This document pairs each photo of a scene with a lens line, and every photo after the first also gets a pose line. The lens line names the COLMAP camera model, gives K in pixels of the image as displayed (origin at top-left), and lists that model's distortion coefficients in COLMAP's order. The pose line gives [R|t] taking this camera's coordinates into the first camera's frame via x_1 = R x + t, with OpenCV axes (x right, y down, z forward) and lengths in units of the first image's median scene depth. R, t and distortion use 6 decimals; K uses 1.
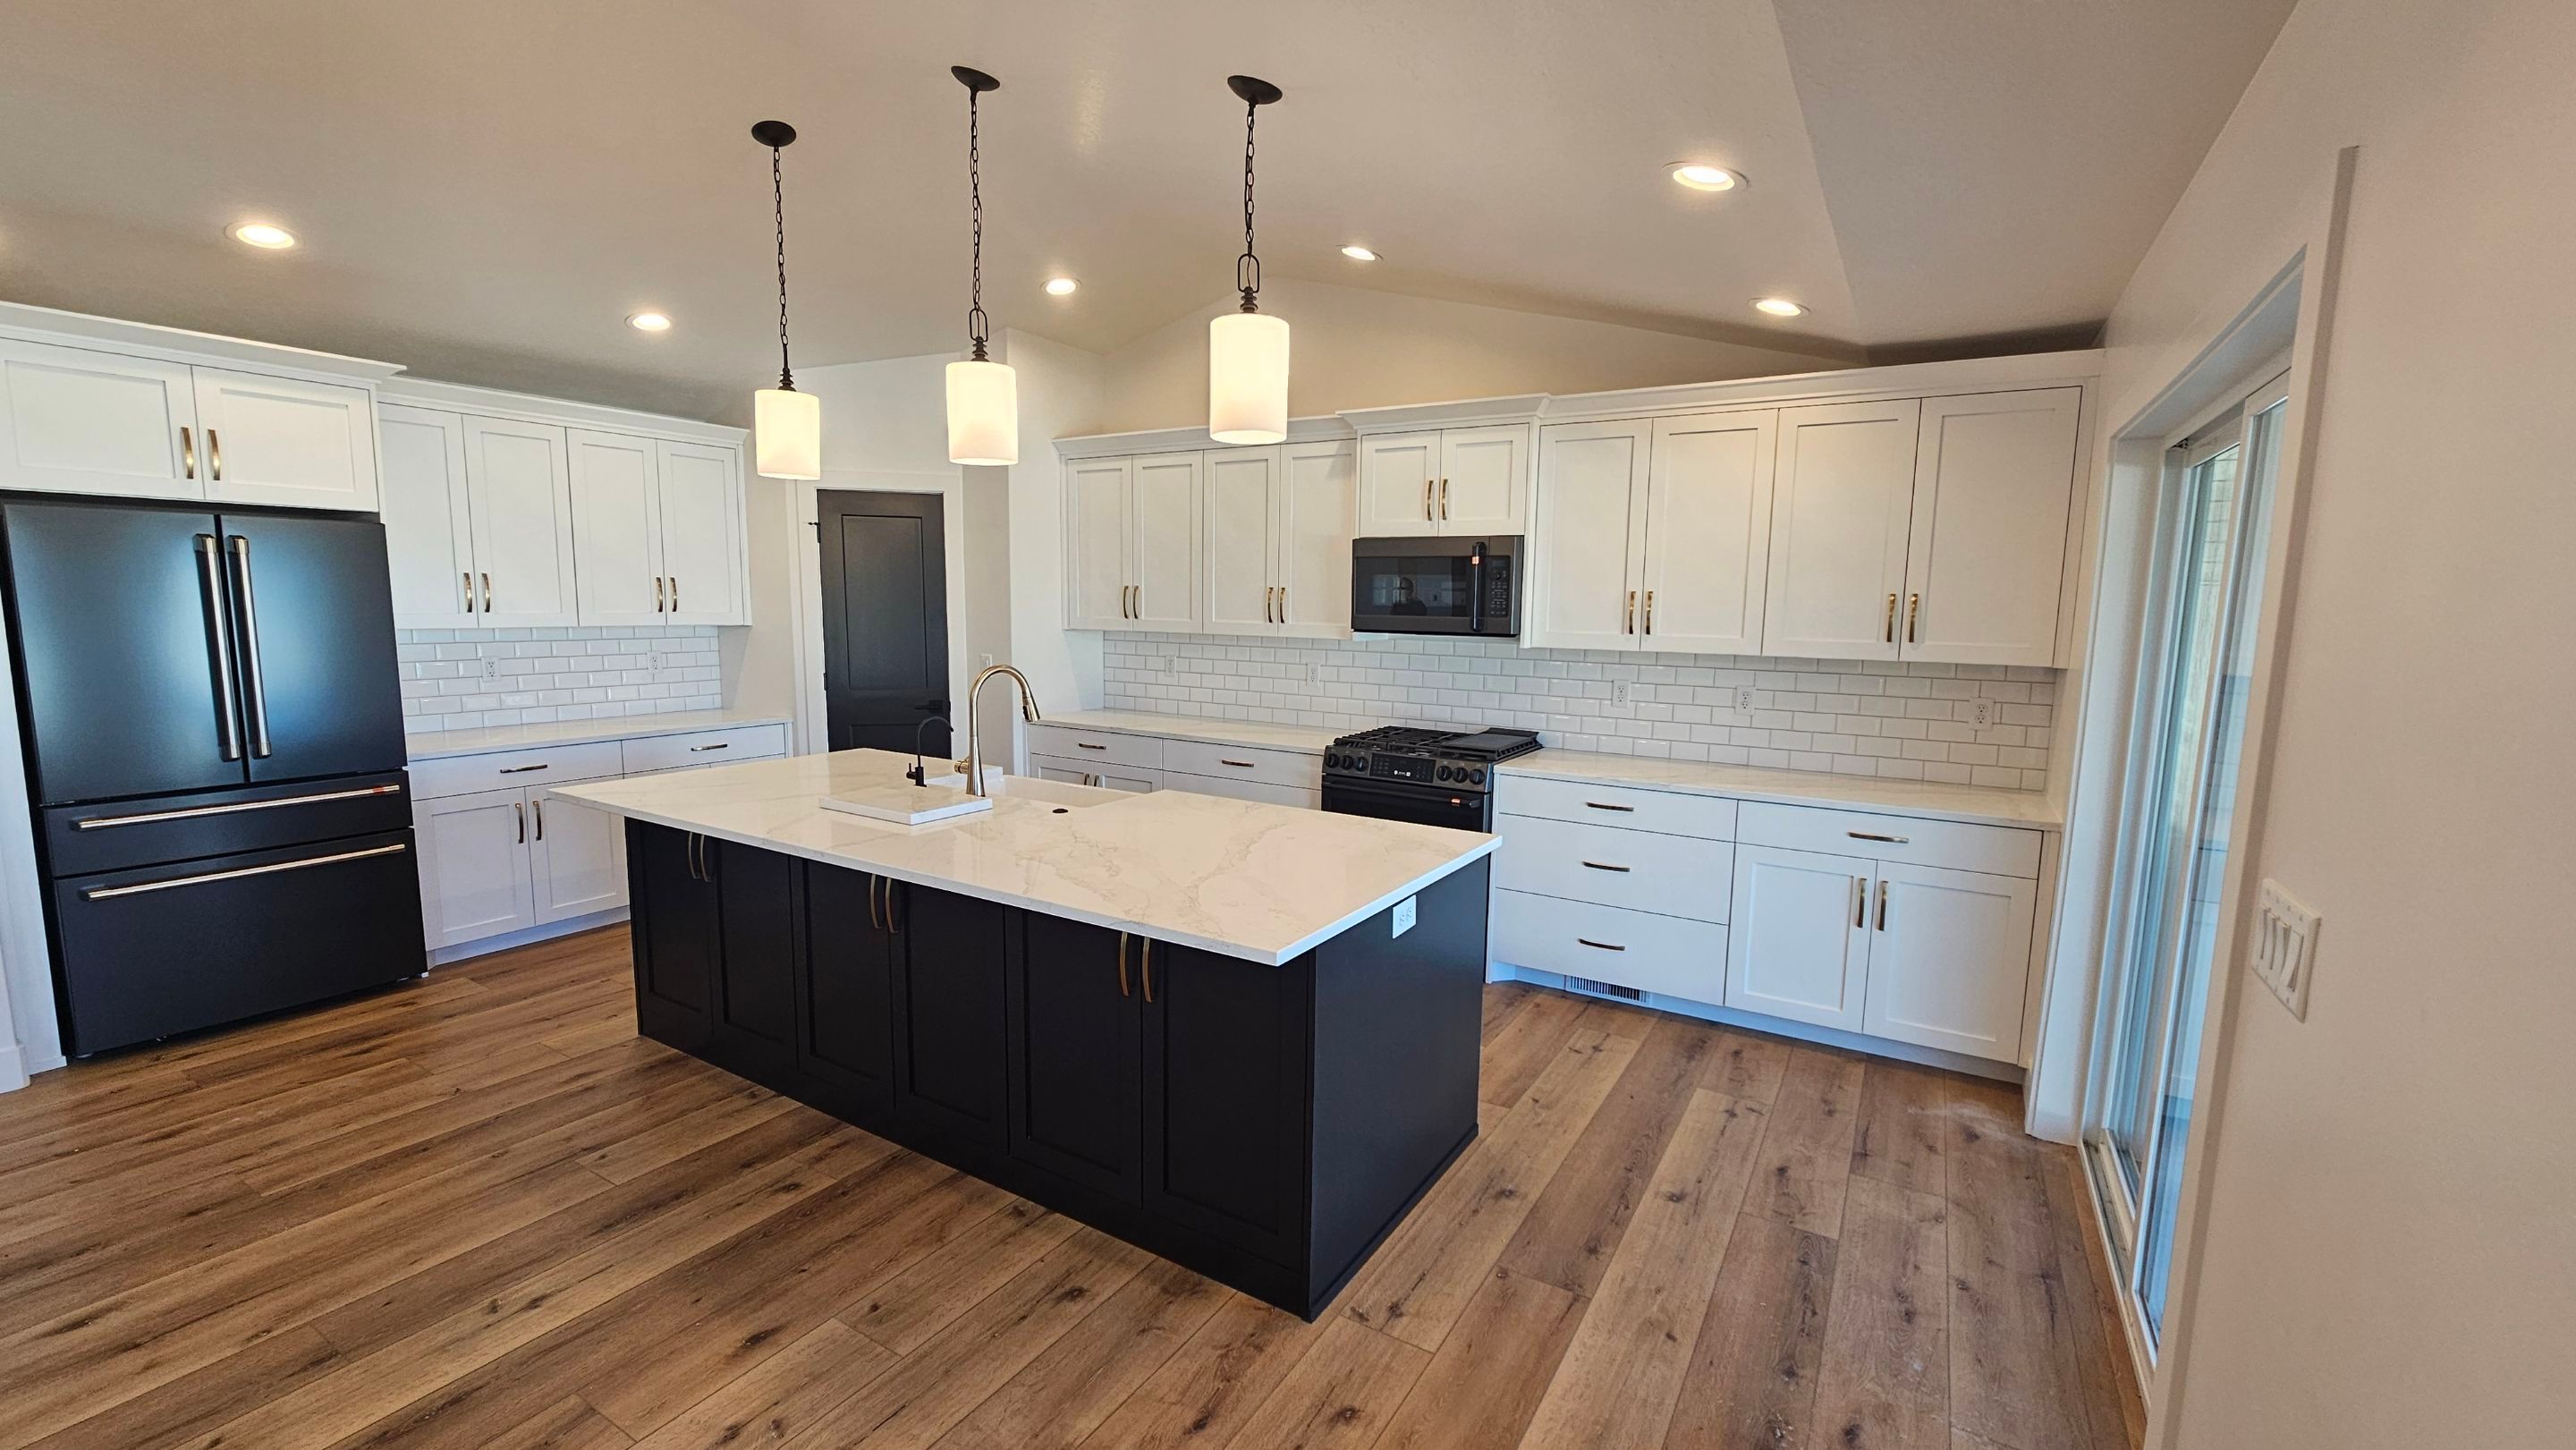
lens RADIAL K [[1056.5, 0, 1291.7], [0, 1056.5, 741.5], [0, 0, 1]] dist [0.001547, -0.000308]
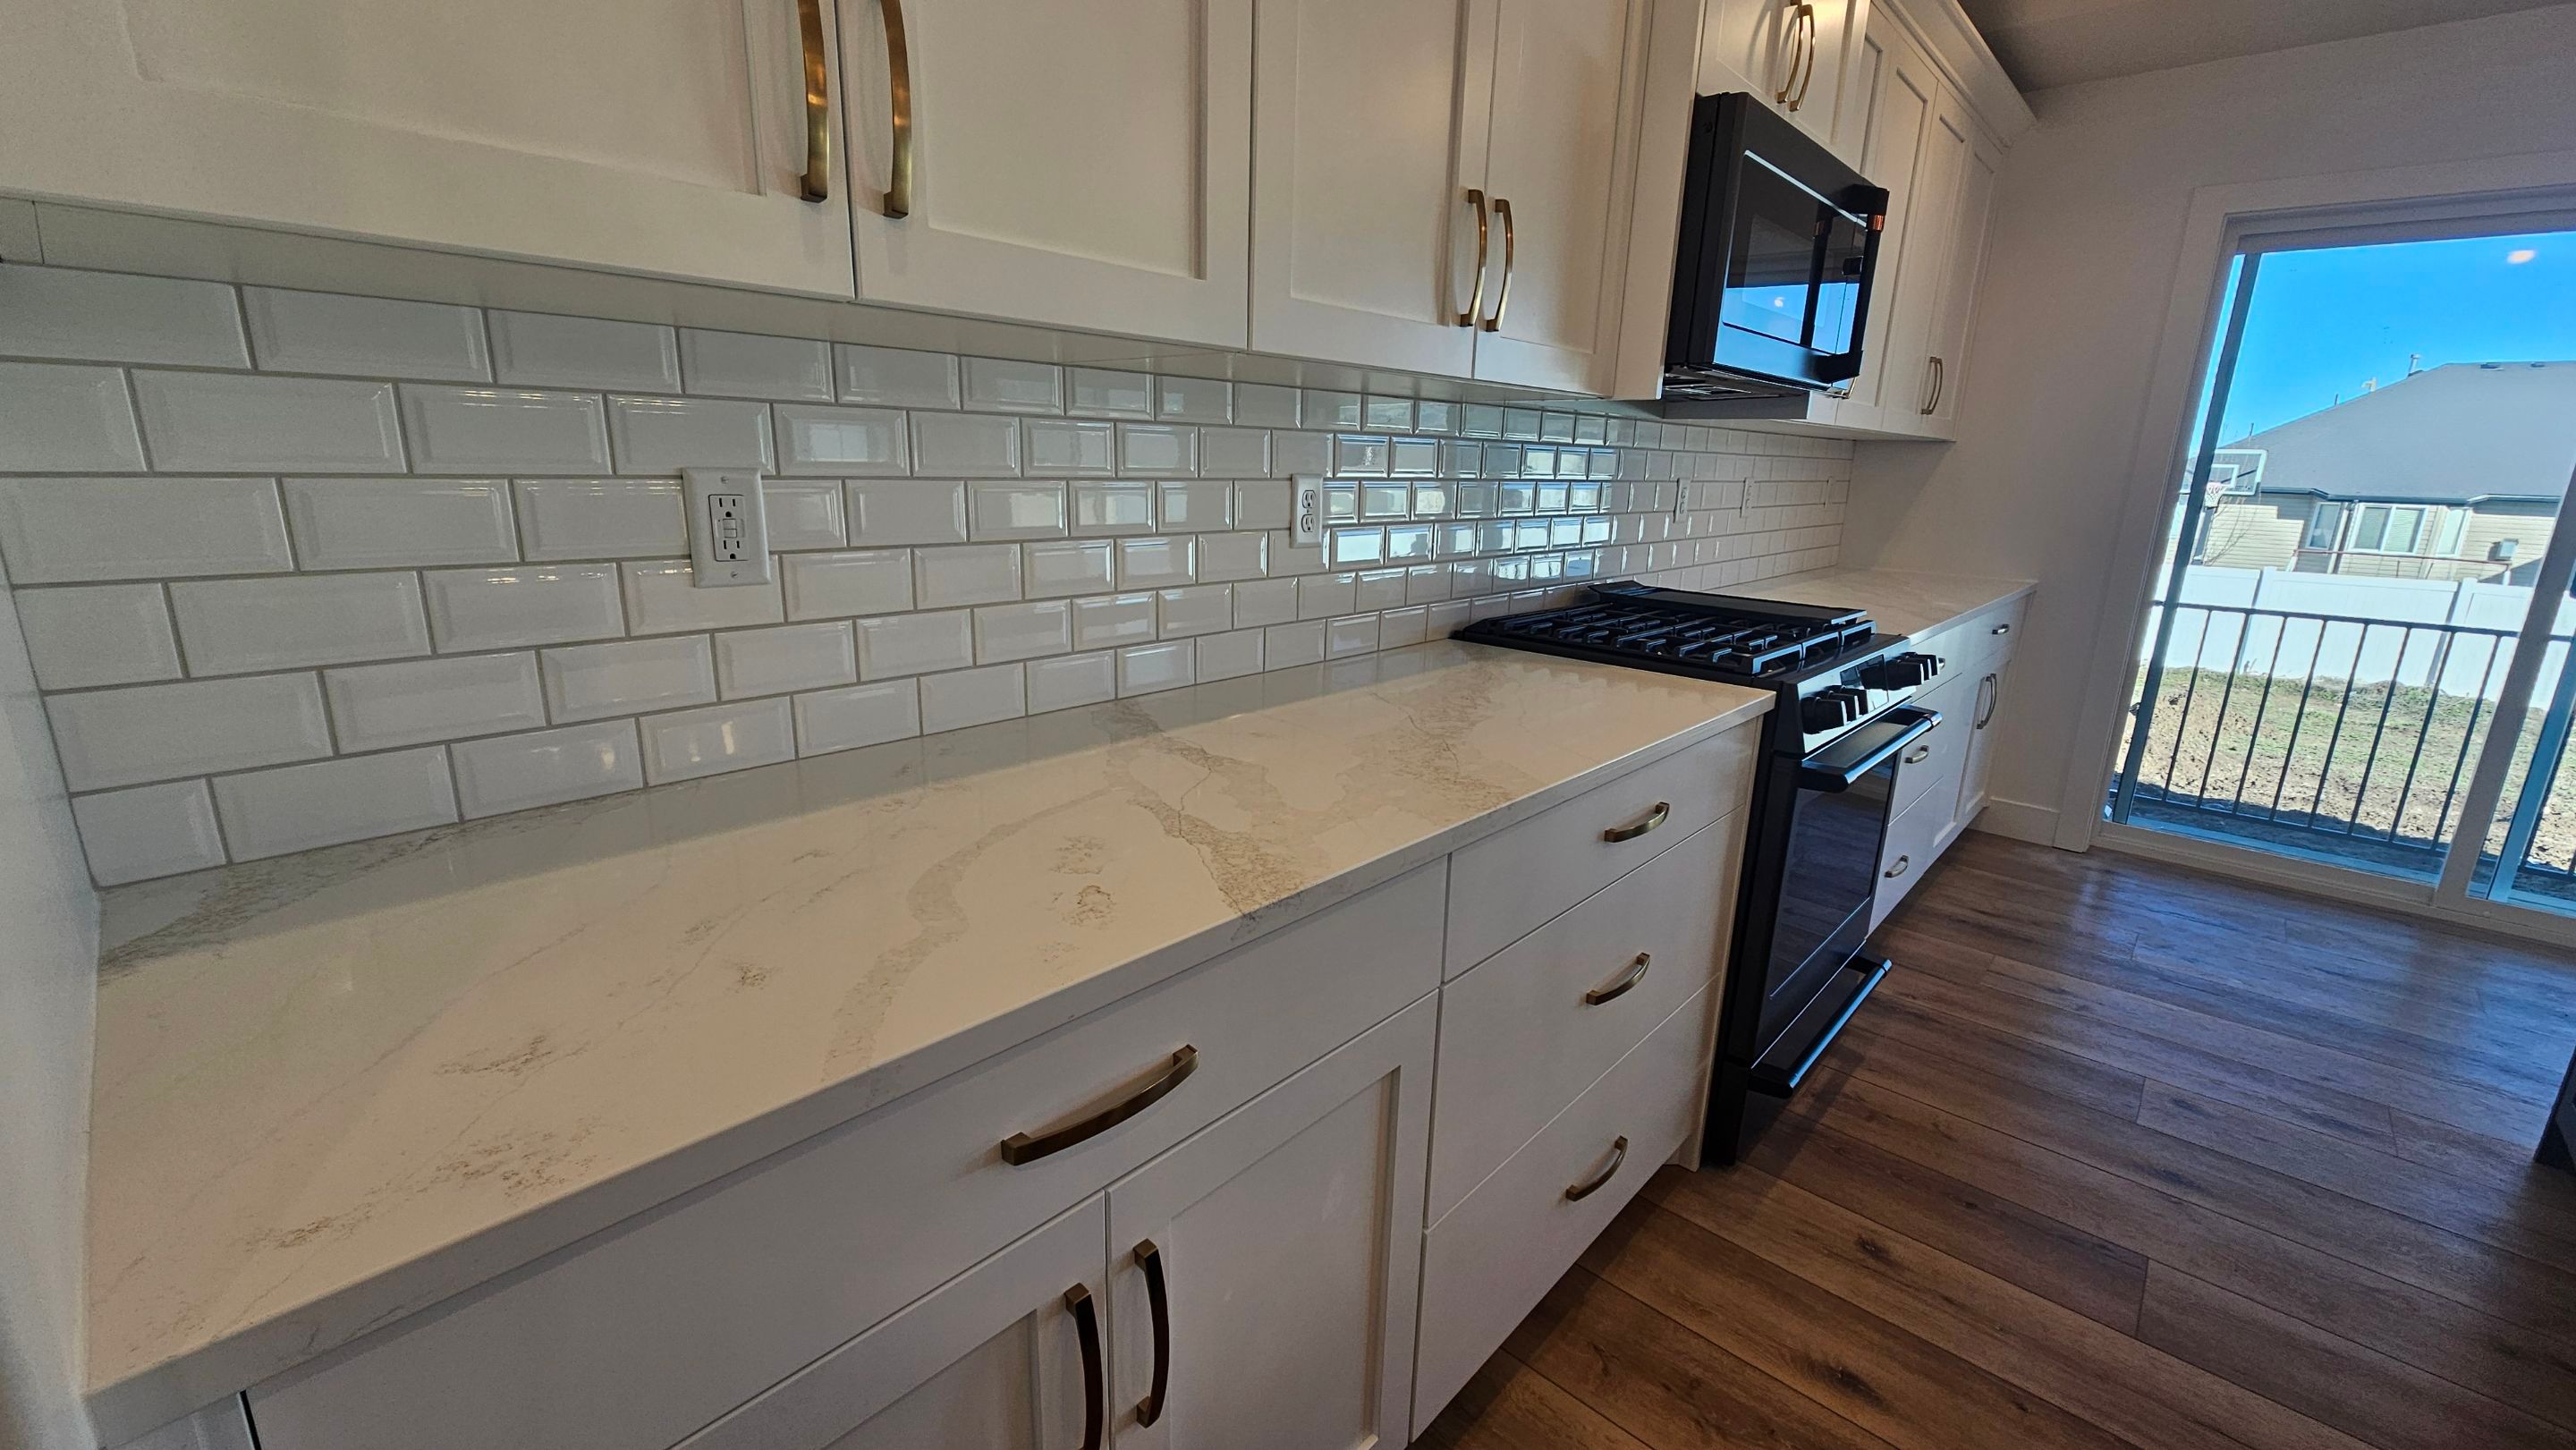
lens RADIAL K [[1056.5, 0, 1291.7], [0, 1056.5, 741.5], [0, 0, 1]] dist [0.001547, -0.000308]
pose [[0.190791, -0.273105, 0.942875, -0.440318], [0.108392, 0.960506, 0.256279, -0.111974], [-0.975628, 0.053304, 0.212858, 1.352401]]
